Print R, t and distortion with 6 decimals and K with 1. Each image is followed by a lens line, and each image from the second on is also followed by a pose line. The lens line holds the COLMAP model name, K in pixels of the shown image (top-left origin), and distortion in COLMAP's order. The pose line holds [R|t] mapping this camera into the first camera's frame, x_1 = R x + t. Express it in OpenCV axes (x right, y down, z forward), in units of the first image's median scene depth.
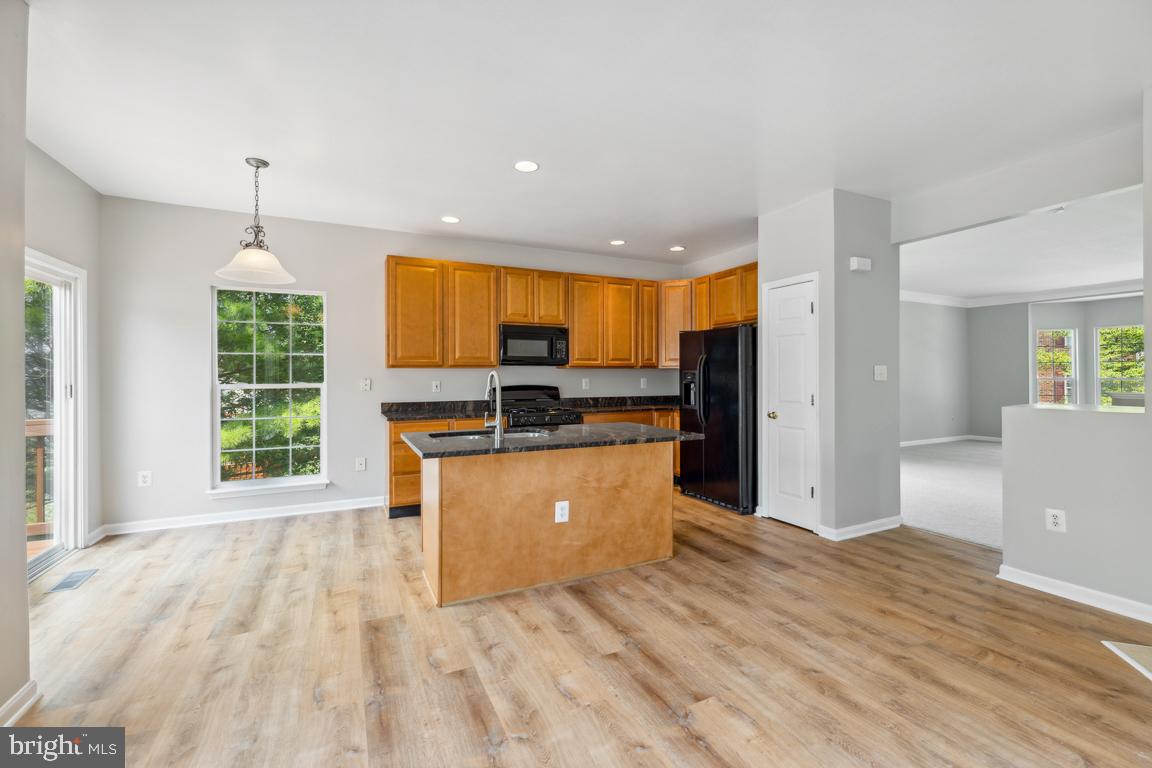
lens RADIAL K [[471.3, 0, 571.4], [0, 471.3, 373.1], [0, 0, 1]] dist [0.000098, -0.000715]
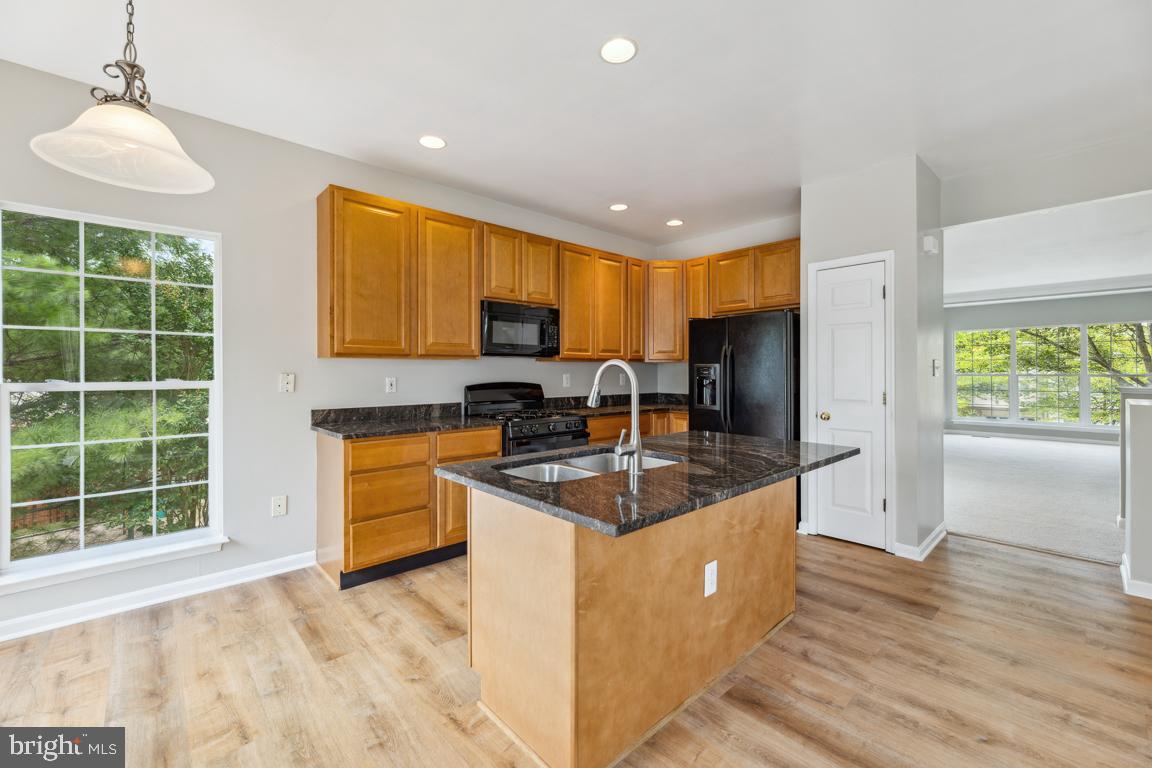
lens RADIAL K [[471.3, 0, 559.4], [0, 471.3, 370.5], [0, 0, 1]] dist [0.000098, -0.000715]
pose [[0.963842, 0.002790, 0.266461, -0.290041], [-0.003275, 0.999994, 0.001375, 0.006707], [-0.266456, -0.002198, 0.963845, 0.319863]]
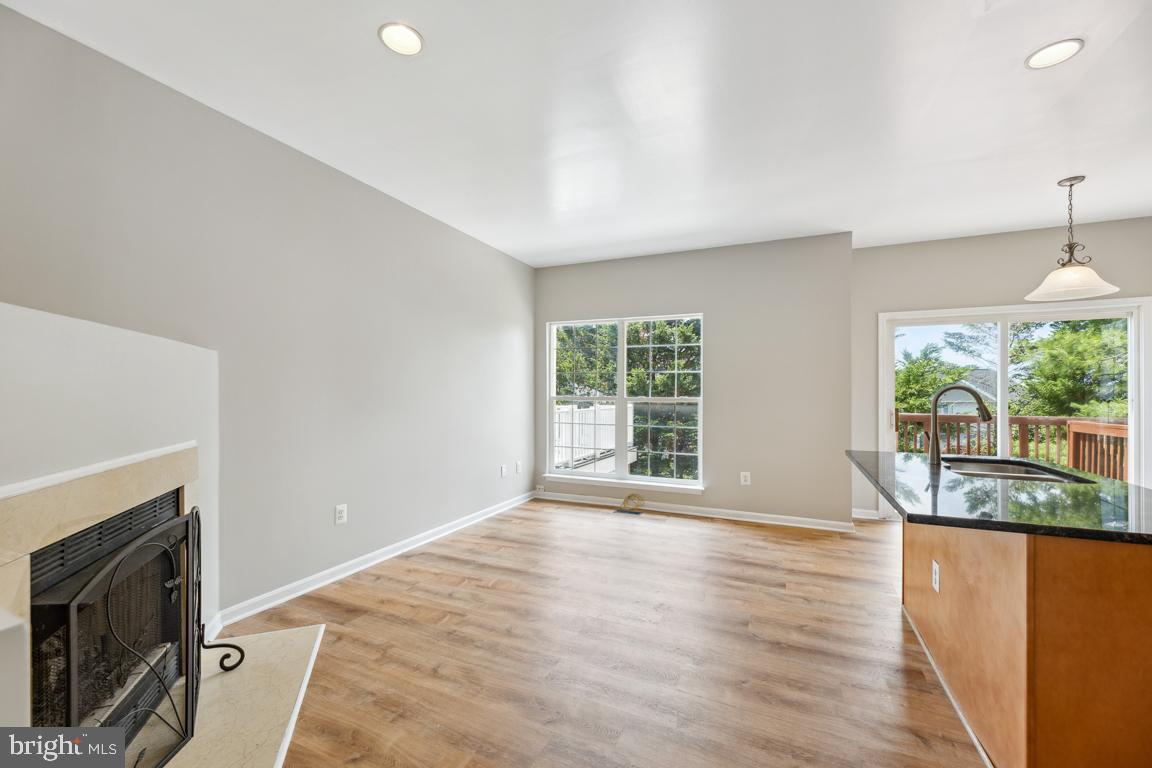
lens RADIAL K [[471.3, 0, 567.4], [0, 471.3, 401.6], [0, 0, 1]] dist [0.000098, -0.000715]
pose [[-0.777793, 0.001402, -0.628519, 0.641799], [-0.001204, 0.999992, 0.003721, 0.017514], [0.628519, 0.003650, -0.777785, 0.884278]]
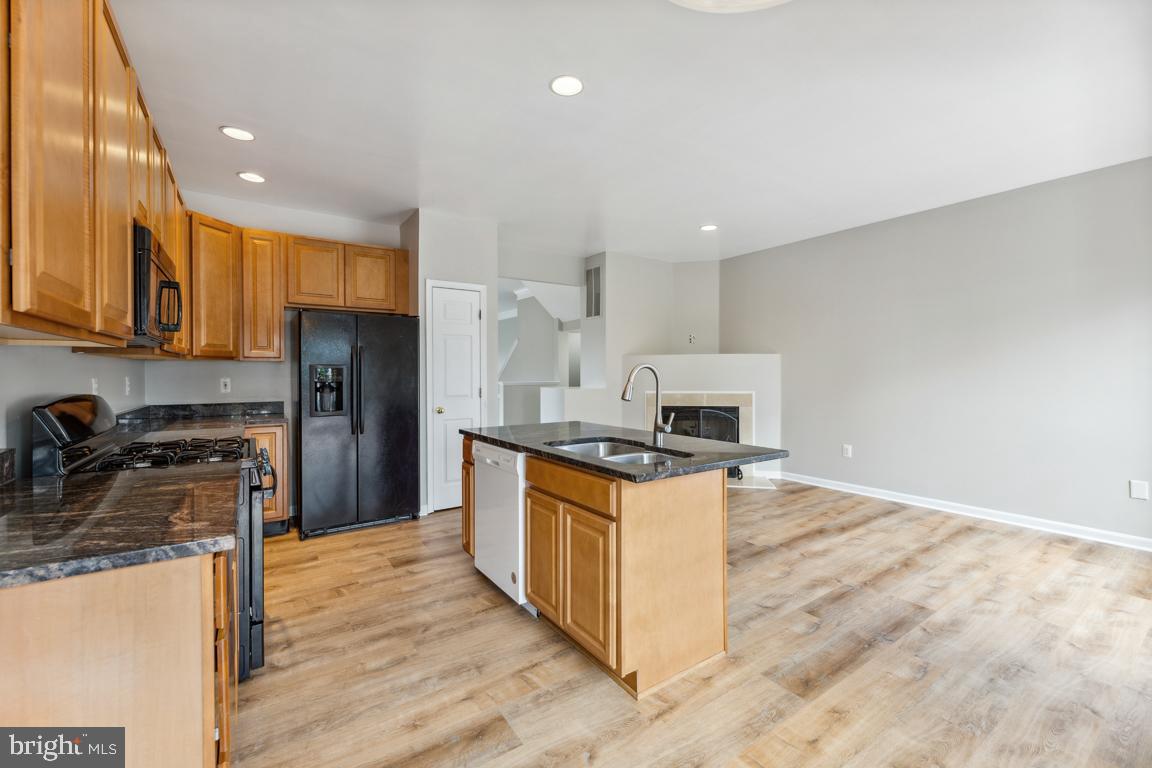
lens RADIAL K [[471.3, 0, 585.0], [0, 471.3, 390.0], [0, 0, 1]] dist [0.000098, -0.000715]
pose [[-0.139635, -0.036290, 0.989538, -0.683464], [-0.003633, 0.999340, 0.036136, 0.006284], [-0.990196, 0.001451, -0.139675, 0.889022]]
